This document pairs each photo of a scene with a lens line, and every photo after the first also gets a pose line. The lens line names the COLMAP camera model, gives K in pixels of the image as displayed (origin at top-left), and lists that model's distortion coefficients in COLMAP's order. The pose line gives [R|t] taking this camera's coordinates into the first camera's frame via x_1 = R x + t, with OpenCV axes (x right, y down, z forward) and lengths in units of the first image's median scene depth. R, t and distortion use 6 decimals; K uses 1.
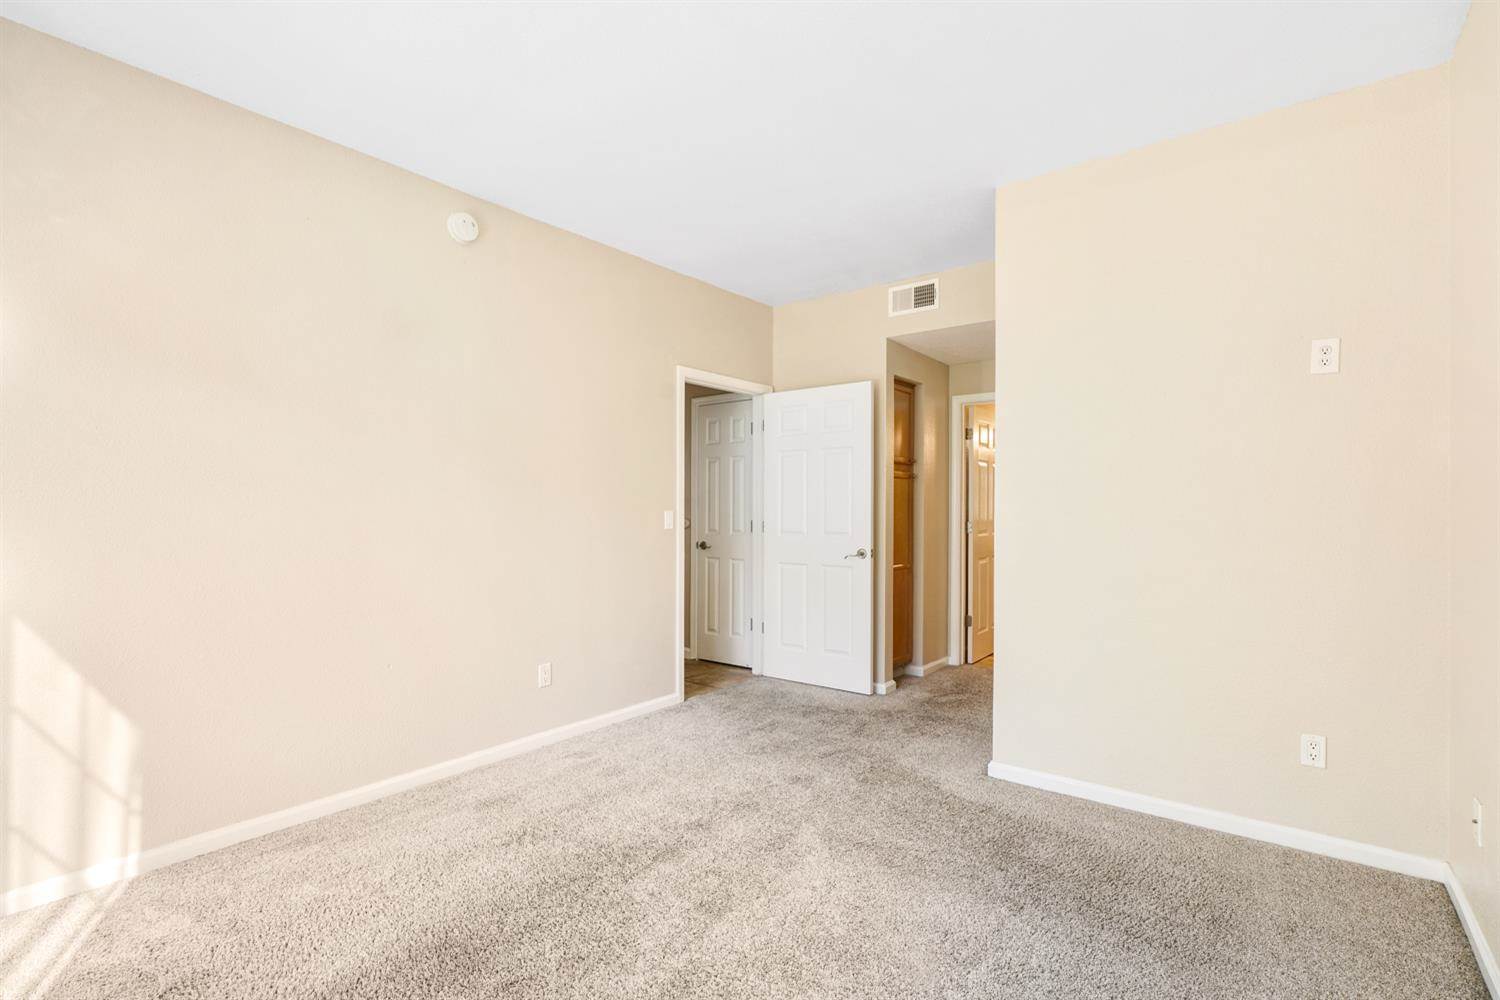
lens RADIAL K [[702.6, 0, 743.5], [0, 702.6, 503.1], [0, 0, 1]] dist [-0.000004, -0.000017]
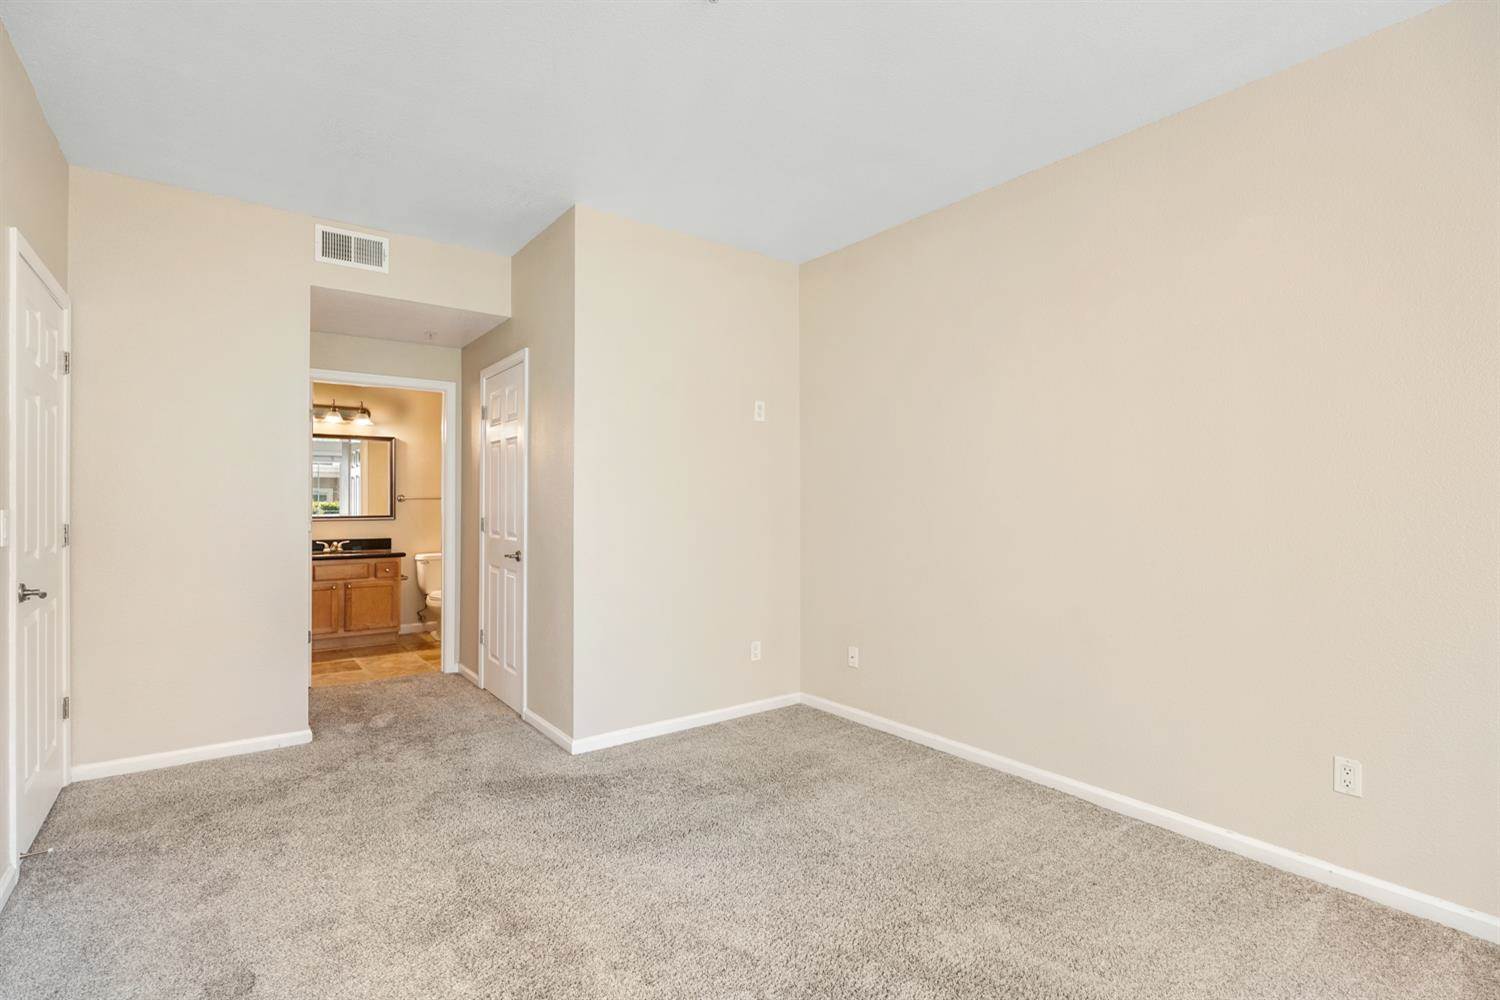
lens RADIAL K [[702.6, 0, 743.5], [0, 702.6, 503.1], [0, 0, 1]] dist [-0.000004, -0.000017]
pose [[0.262395, -0.003712, 0.964953, -0.523434], [-0.006705, 0.999961, 0.005670, -0.001648], [-0.964937, -0.007958, 0.262360, 0.407863]]
